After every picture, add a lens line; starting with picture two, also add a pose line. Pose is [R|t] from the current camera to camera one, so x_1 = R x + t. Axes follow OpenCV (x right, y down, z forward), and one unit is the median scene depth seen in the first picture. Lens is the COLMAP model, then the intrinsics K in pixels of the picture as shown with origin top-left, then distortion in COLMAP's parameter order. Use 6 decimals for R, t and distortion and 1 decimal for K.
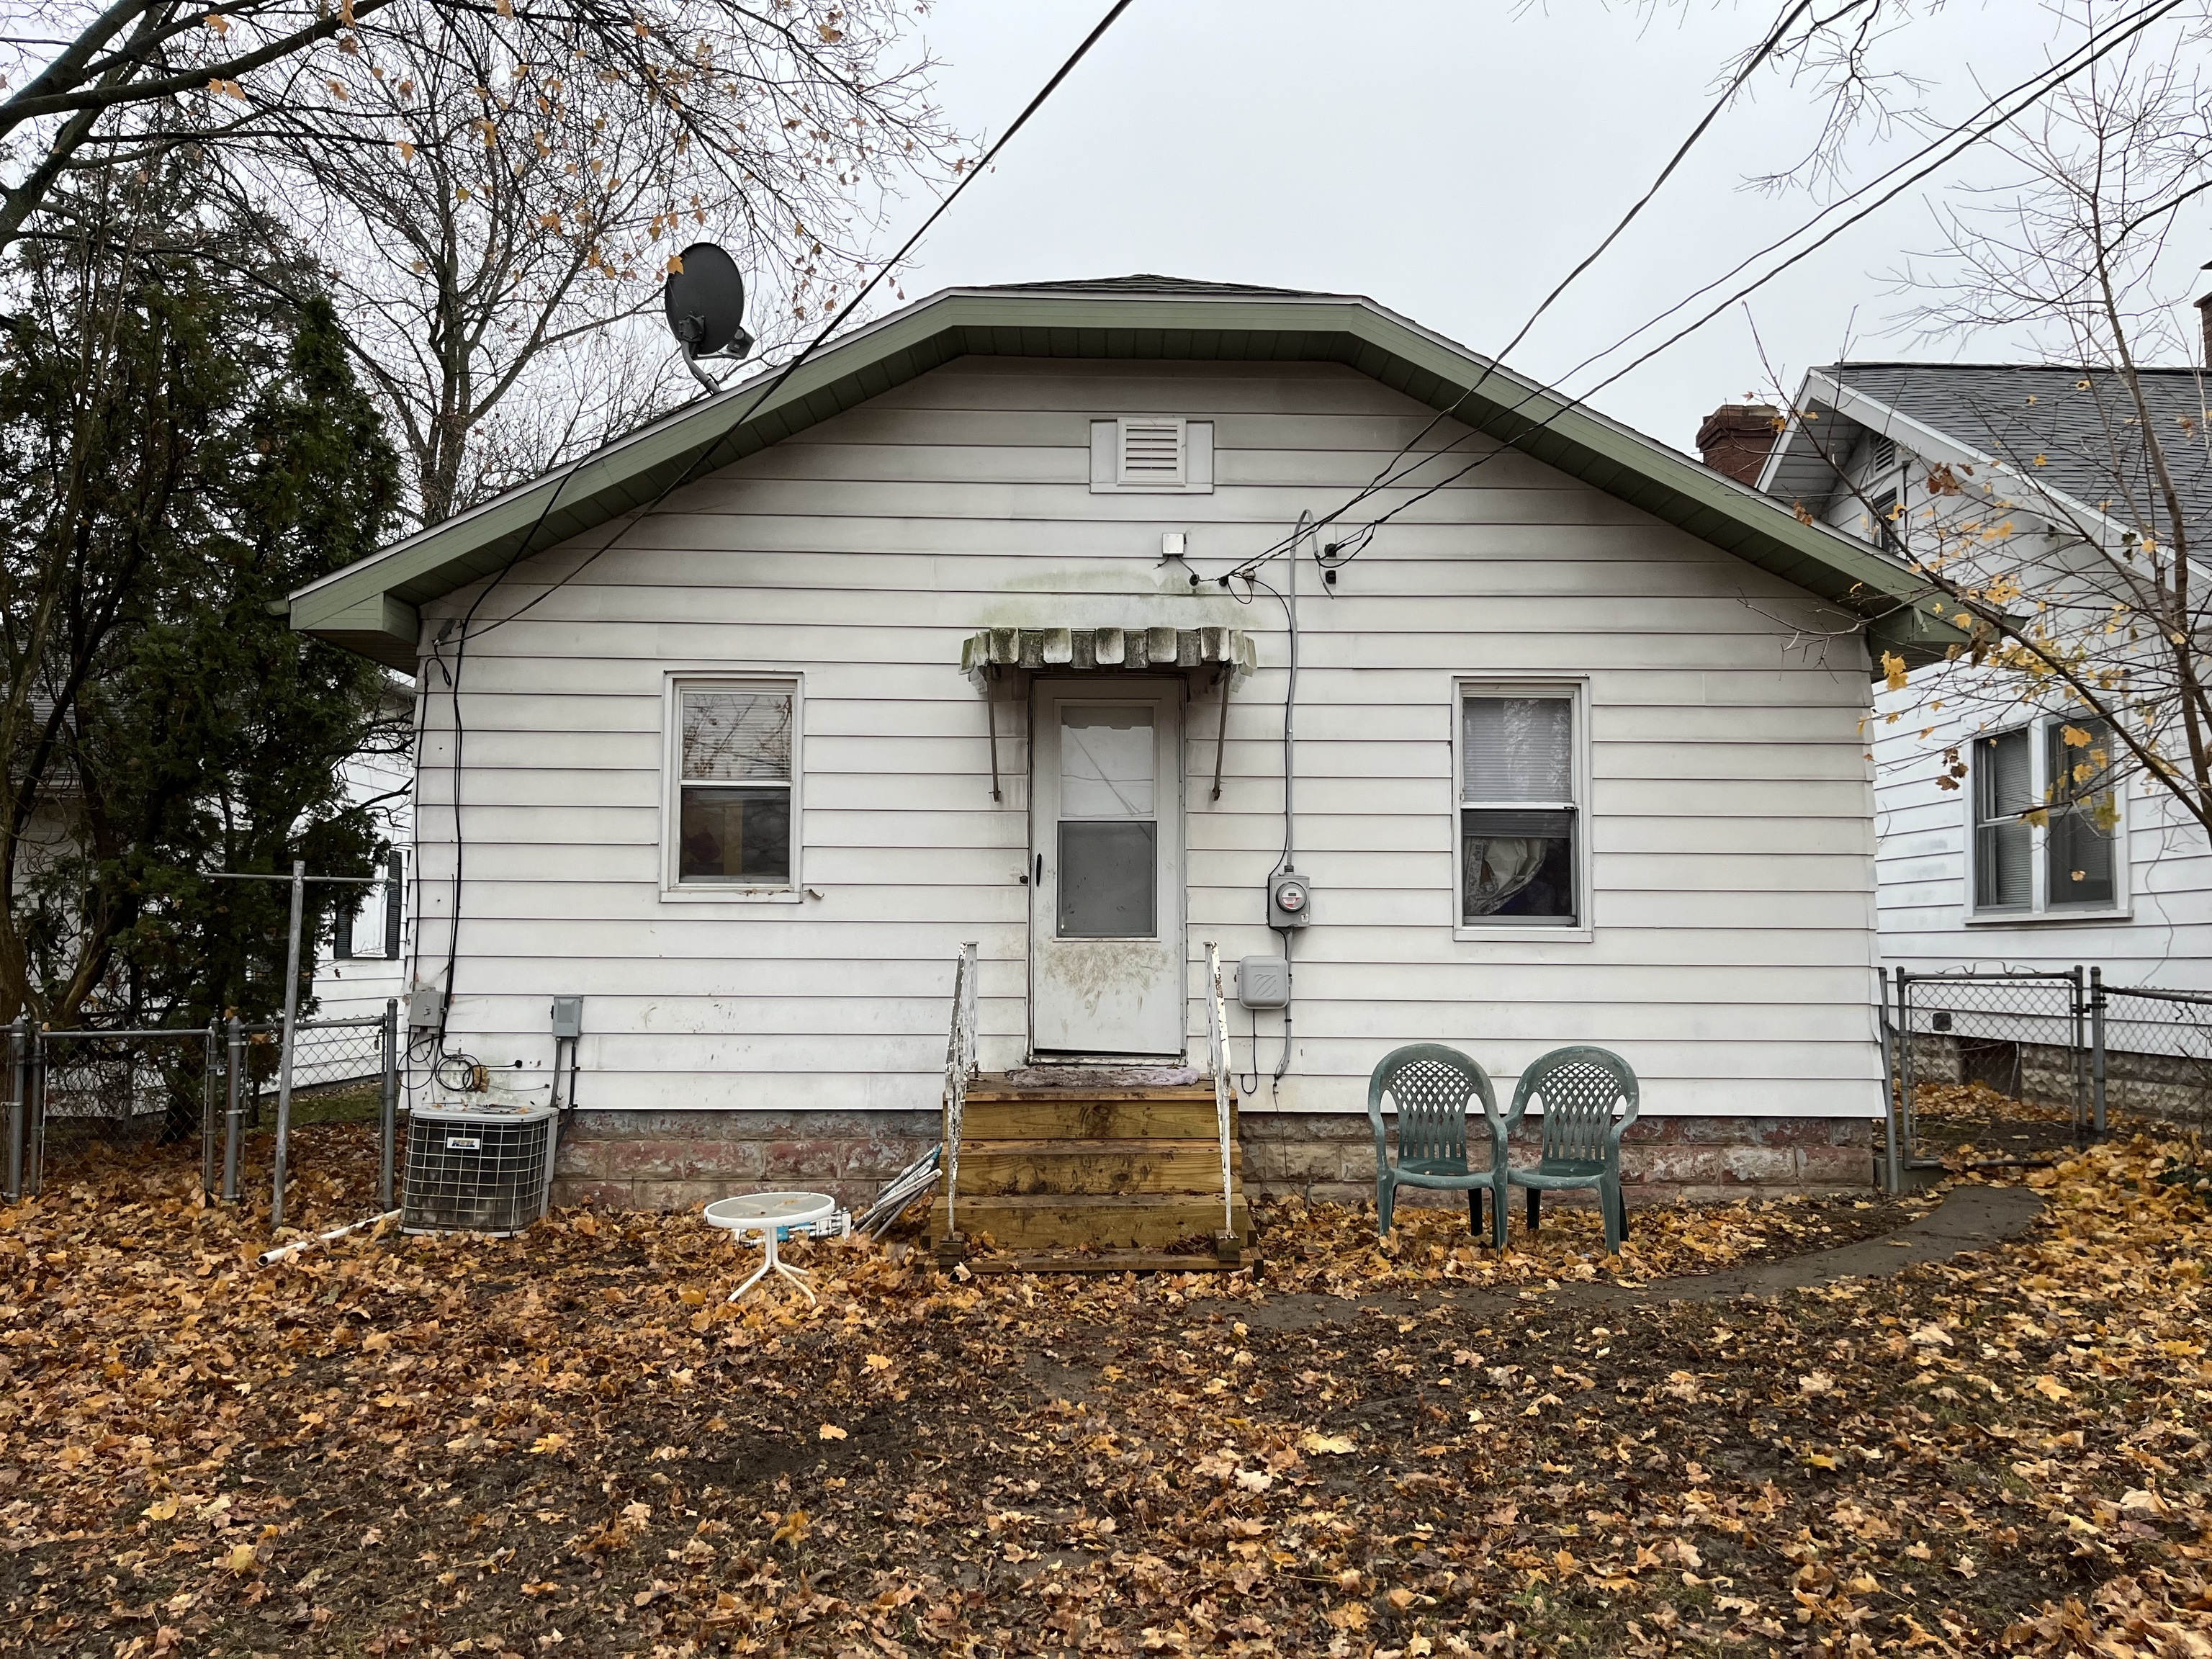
lens RADIAL K [[1663.6, 0, 1108.0], [0, 1663.6, 832.5], [0, 0, 1]] dist [0.055429, -0.071292]
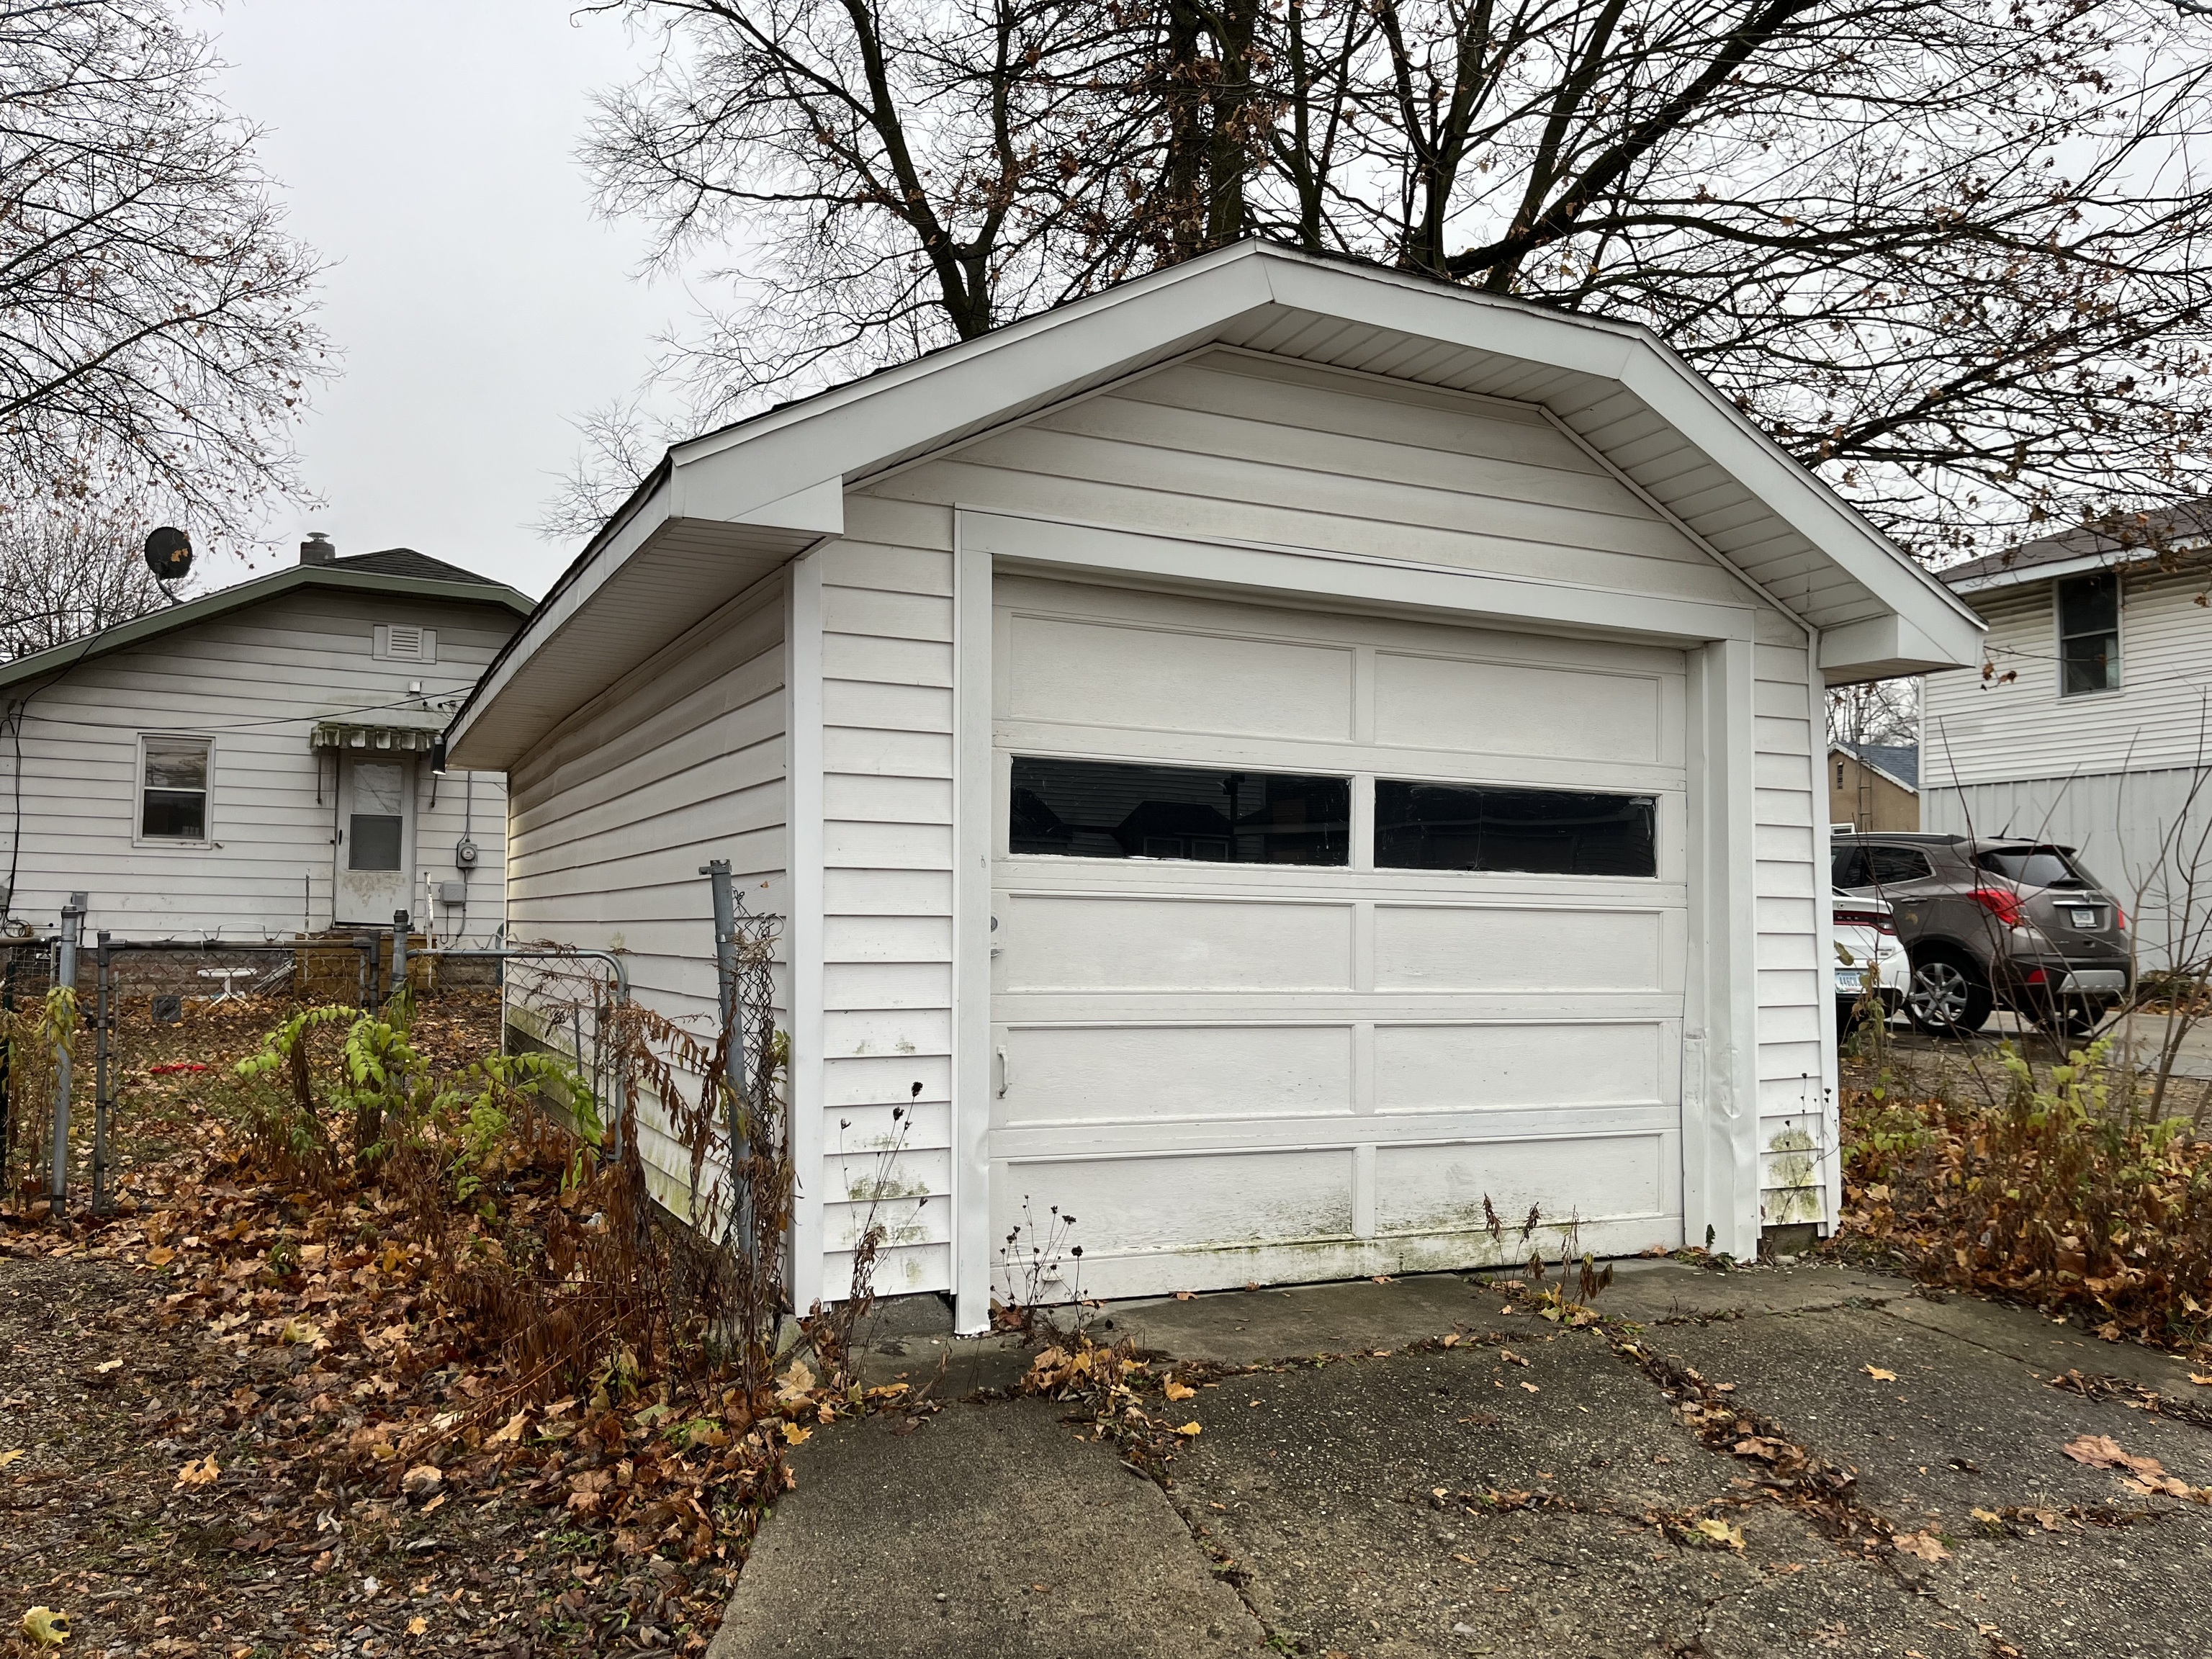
lens RADIAL K [[1663.6, 0, 1109.6], [0, 1663.6, 835.6], [0, 0, 1]] dist [0.055429, -0.071292]
pose [[0.904532, 0.033576, 0.425083, -0.063362], [-0.035890, 0.999352, -0.002567, -0.009286], [-0.424893, -0.012934, 0.905151, -1.345071]]
